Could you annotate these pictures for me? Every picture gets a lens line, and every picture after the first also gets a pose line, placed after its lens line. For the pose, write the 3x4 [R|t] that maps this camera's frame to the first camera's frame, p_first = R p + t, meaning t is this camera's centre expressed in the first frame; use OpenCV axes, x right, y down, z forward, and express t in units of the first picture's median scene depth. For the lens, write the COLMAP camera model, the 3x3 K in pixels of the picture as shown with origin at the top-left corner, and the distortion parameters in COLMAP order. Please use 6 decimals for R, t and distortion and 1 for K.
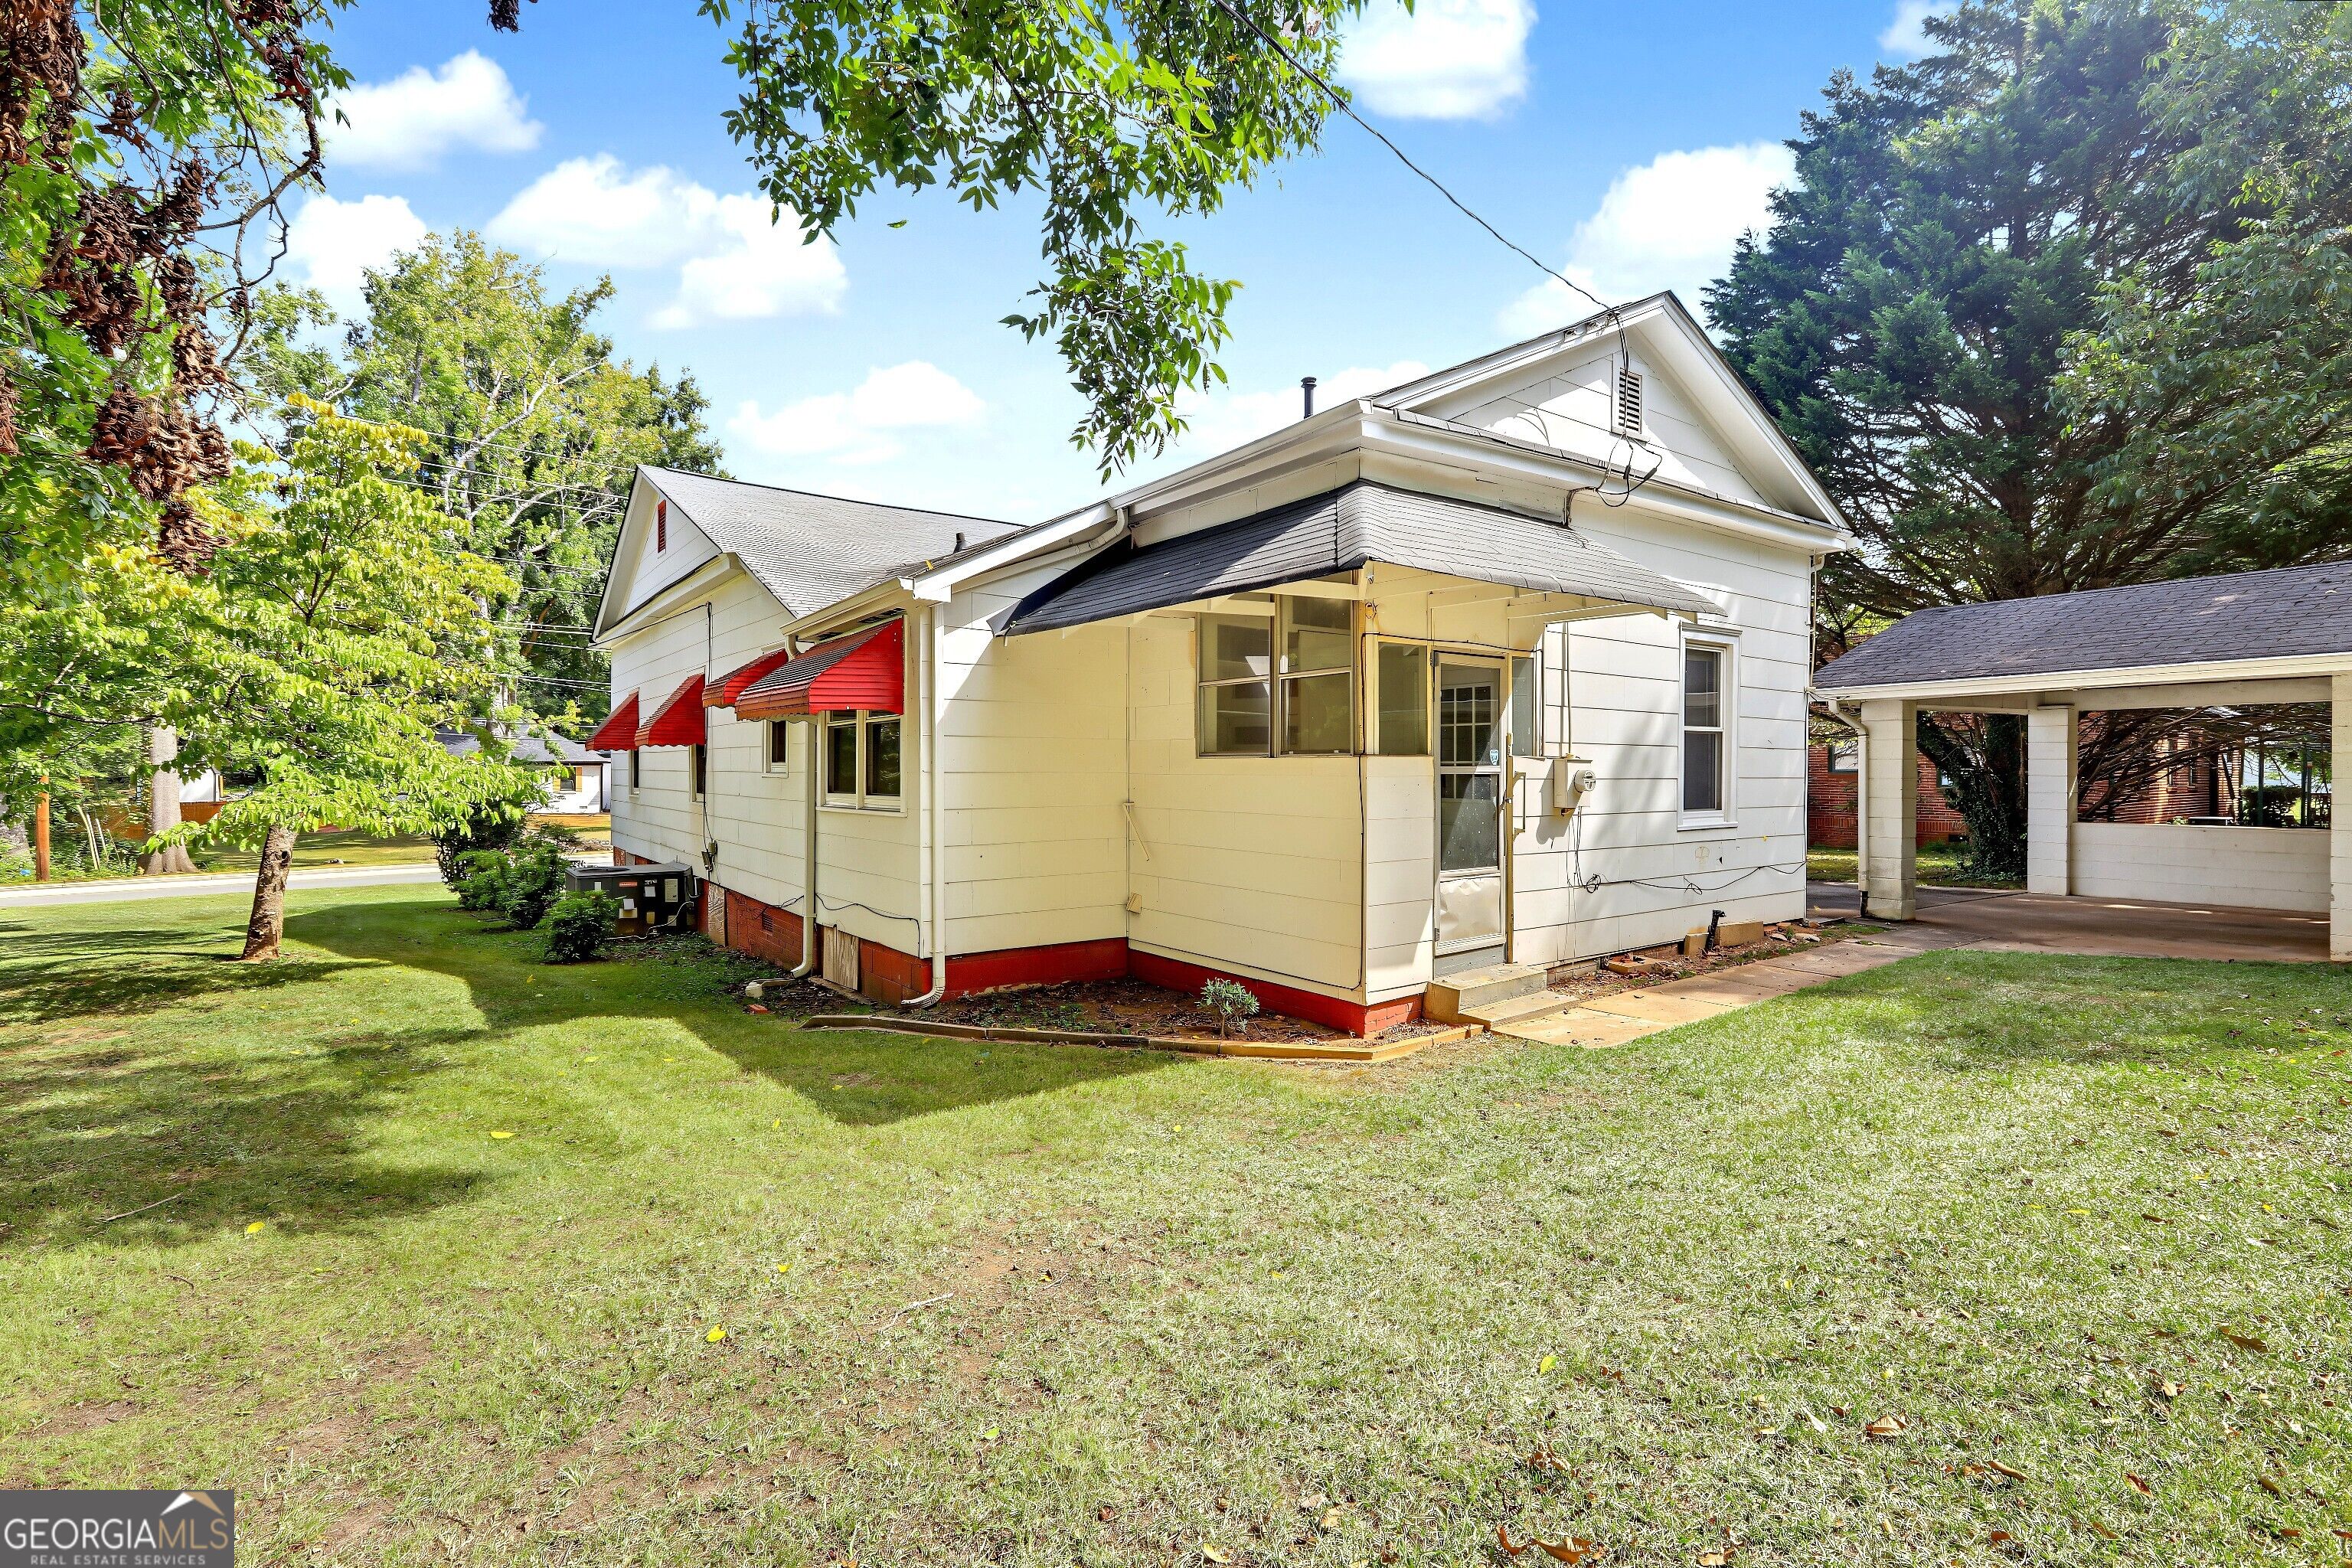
lens RADIAL K [[1061.6, 0, 1165.3], [0, 1061.6, 774.5], [0, 0, 1]] dist [0.002113, -0.000512]
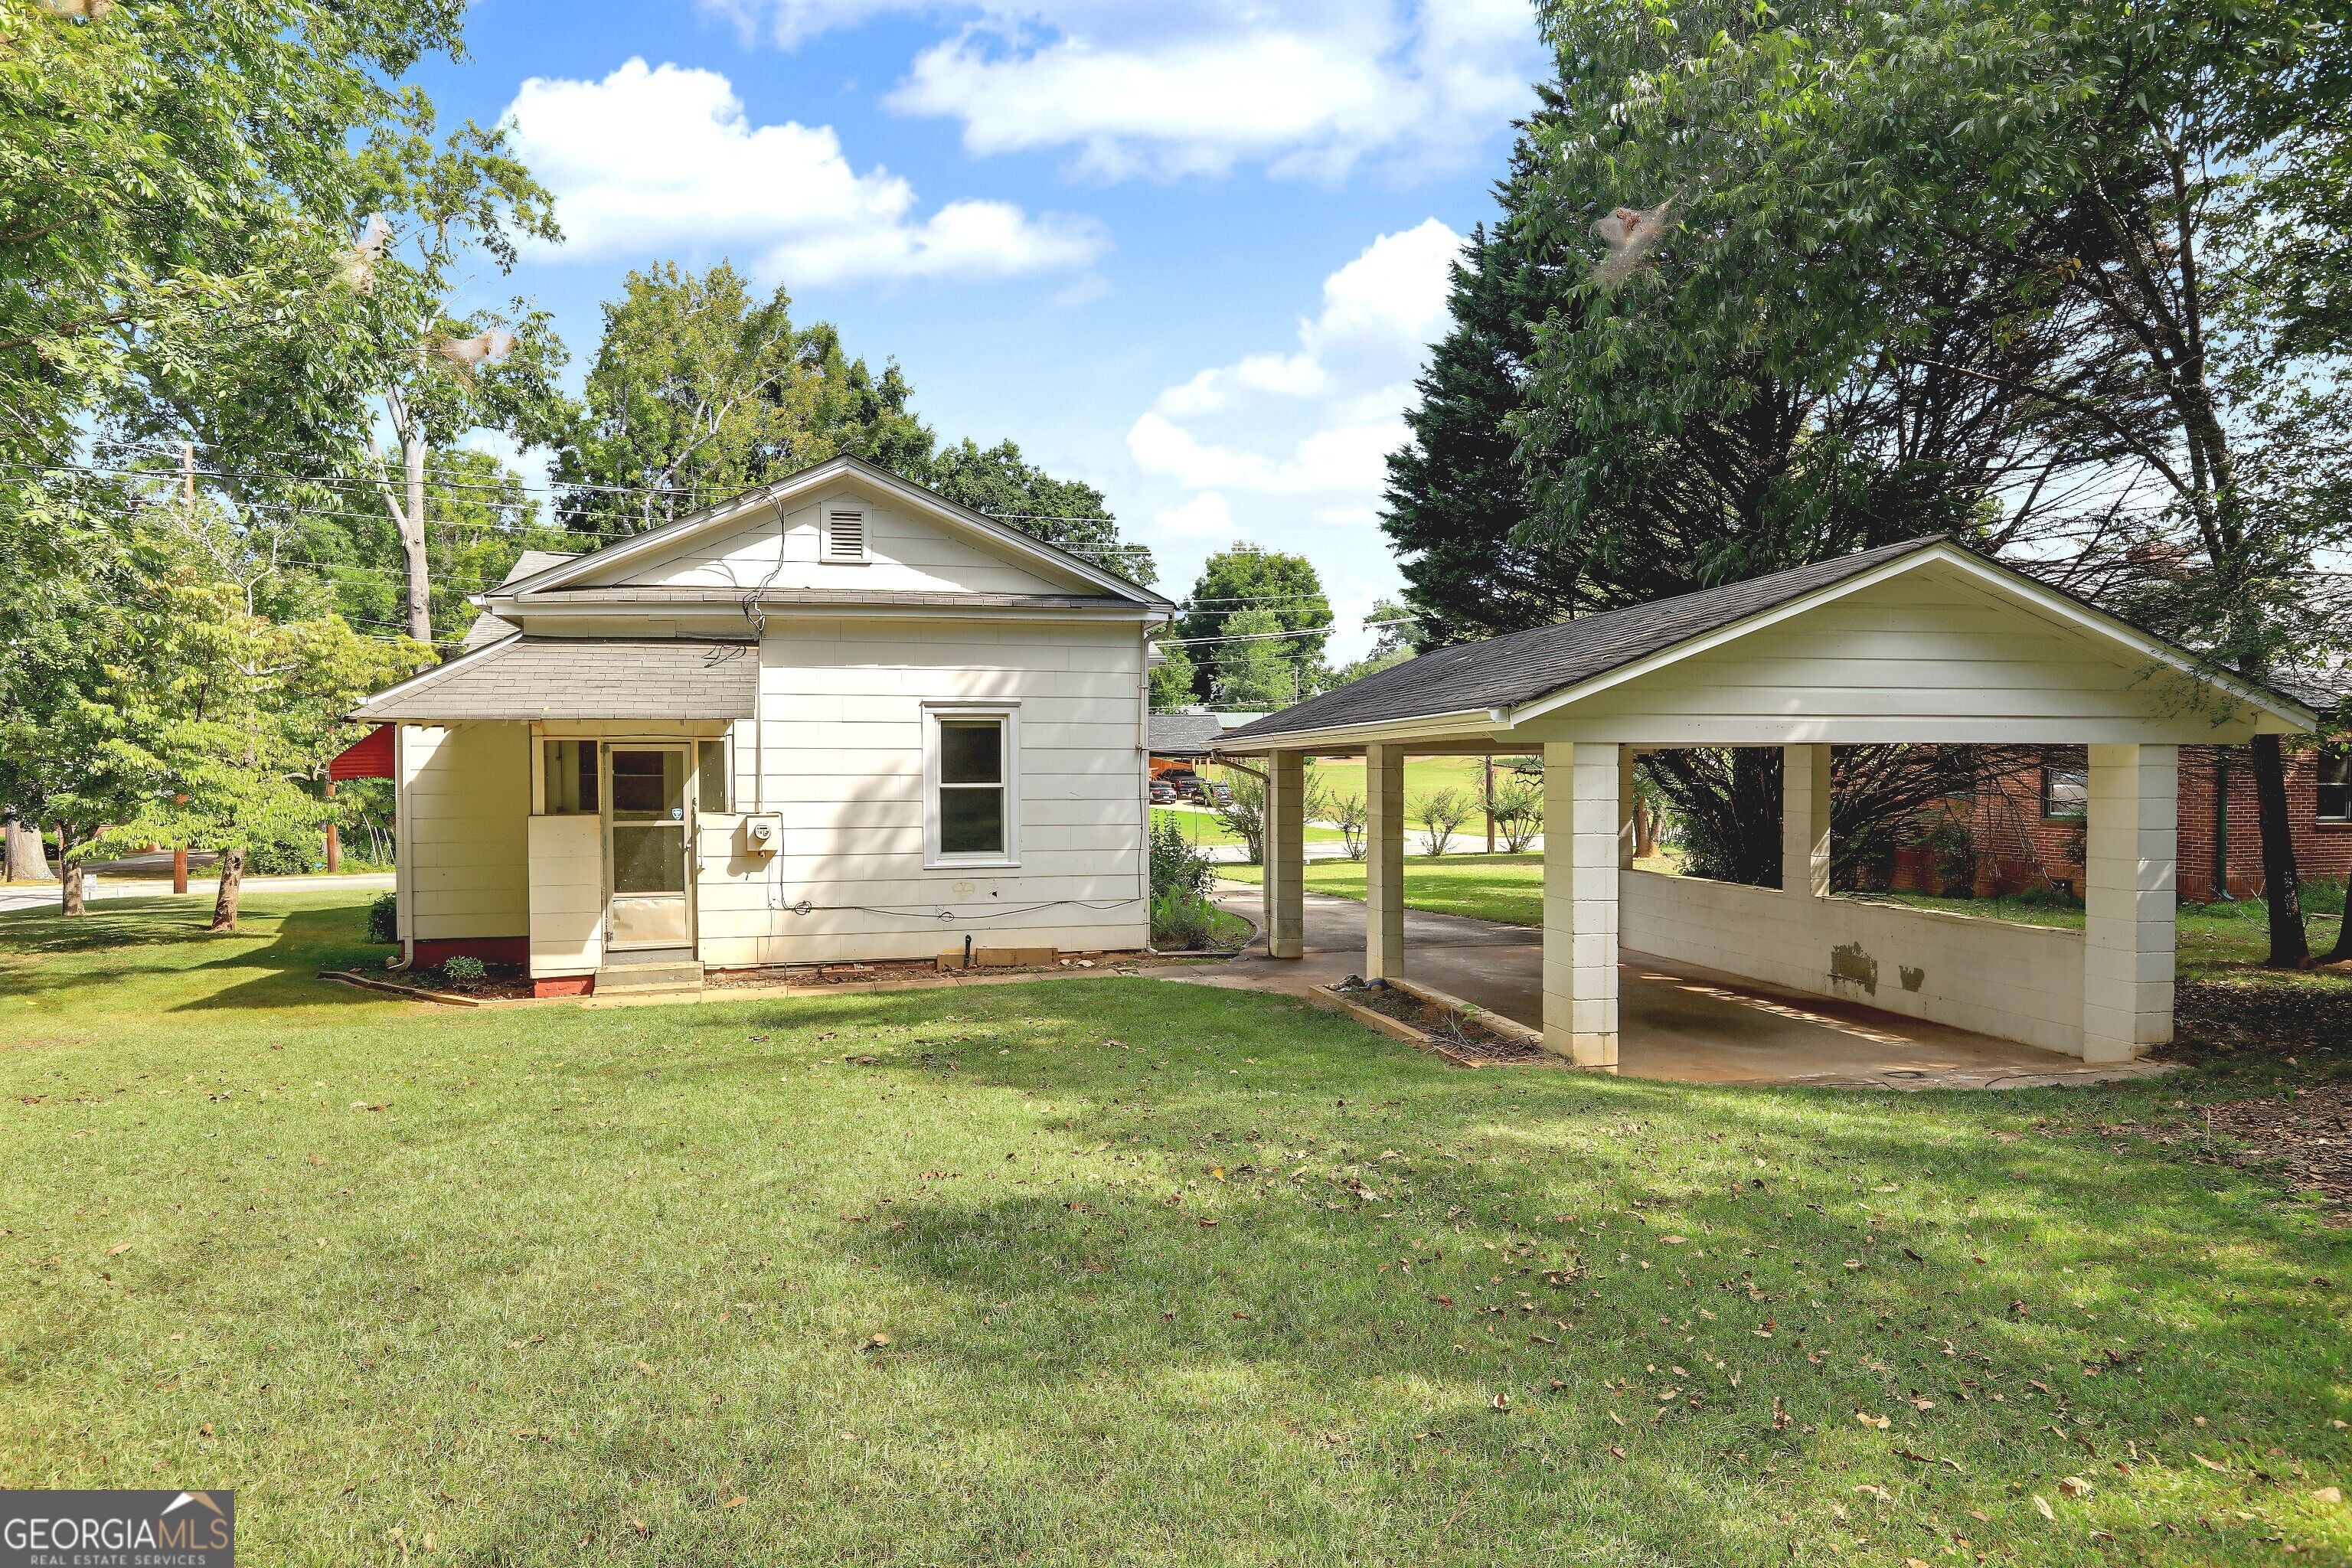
lens RADIAL K [[1348.7, 0, 1152.8], [0, 1348.7, 792.5], [0, 0, 1]] dist [-0.003252, 0.001187]
pose [[0.937163, 0.005902, -0.348841, 1.464398], [-0.000879, 0.999894, 0.014556, -0.068537], [0.348890, -0.013335, 0.937069, -0.437792]]
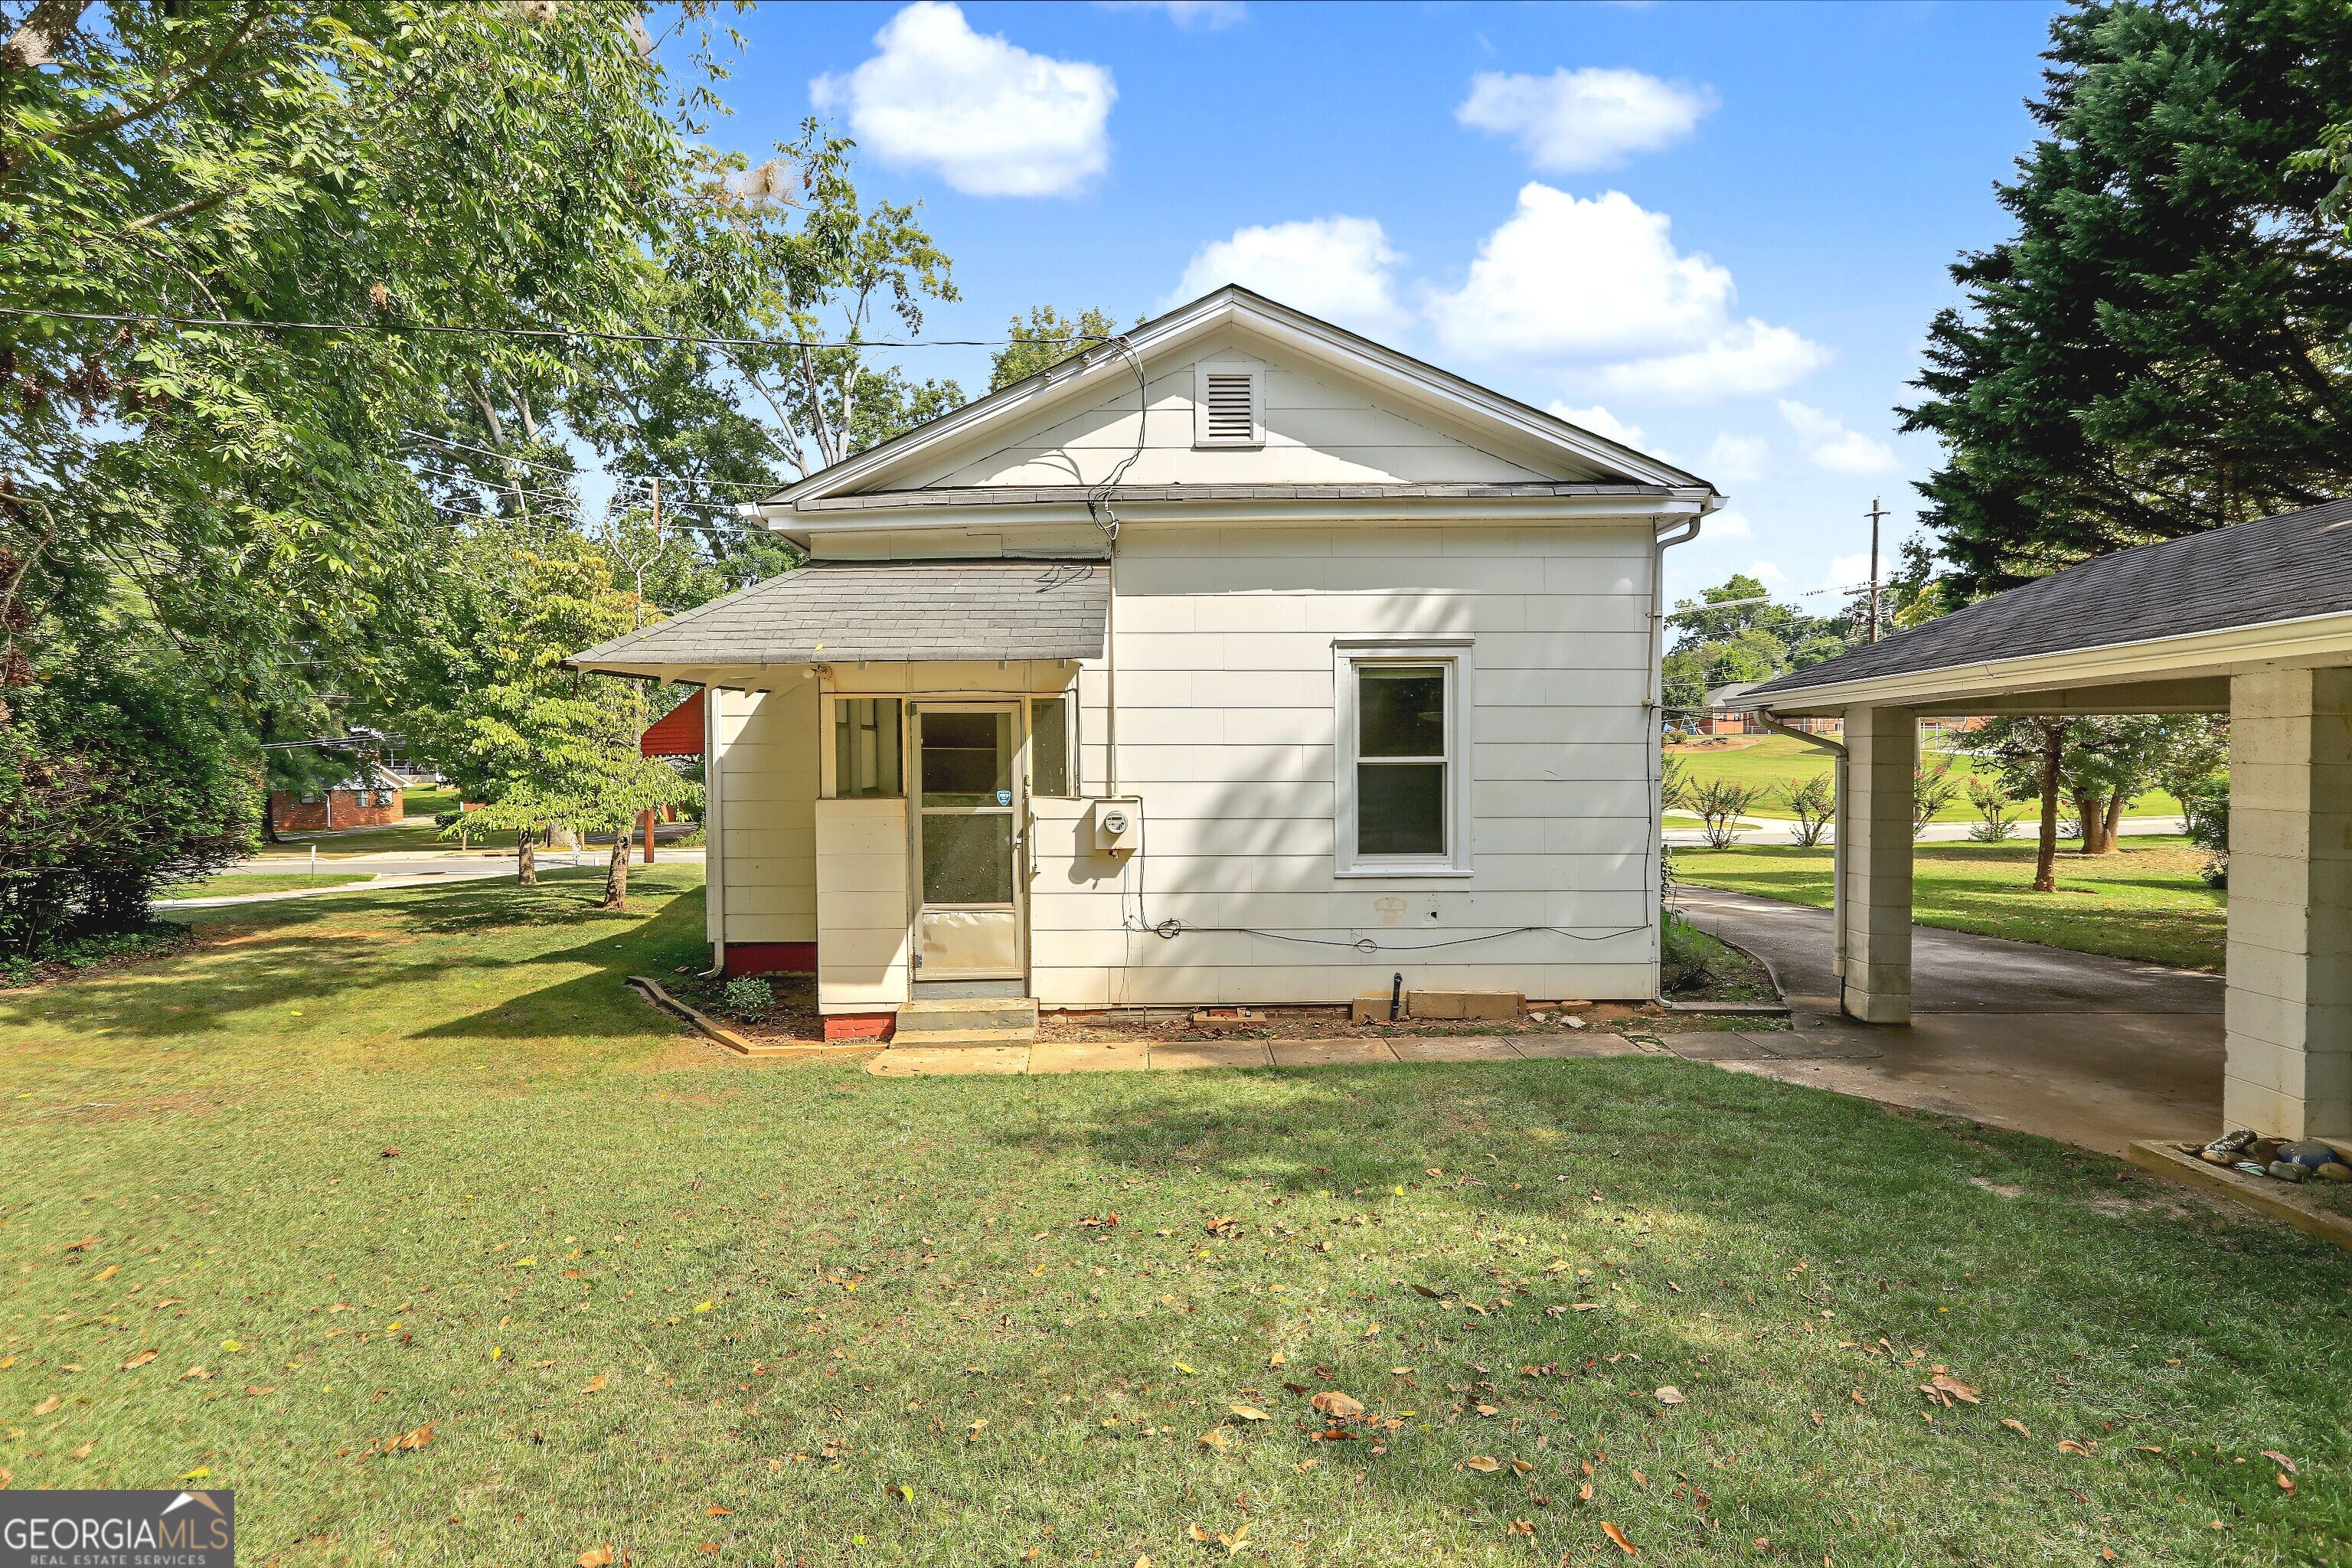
lens RADIAL K [[1147.9, 0, 1163.1], [0, 1147.9, 790.7], [0, 0, 1]] dist [-0.005812, -0.000380]
pose [[0.822071, 0.013983, -0.569213, 1.033276], [-0.000249, 0.999707, 0.024199, -0.048432], [0.569384, -0.019751, 0.821834, 0.159729]]
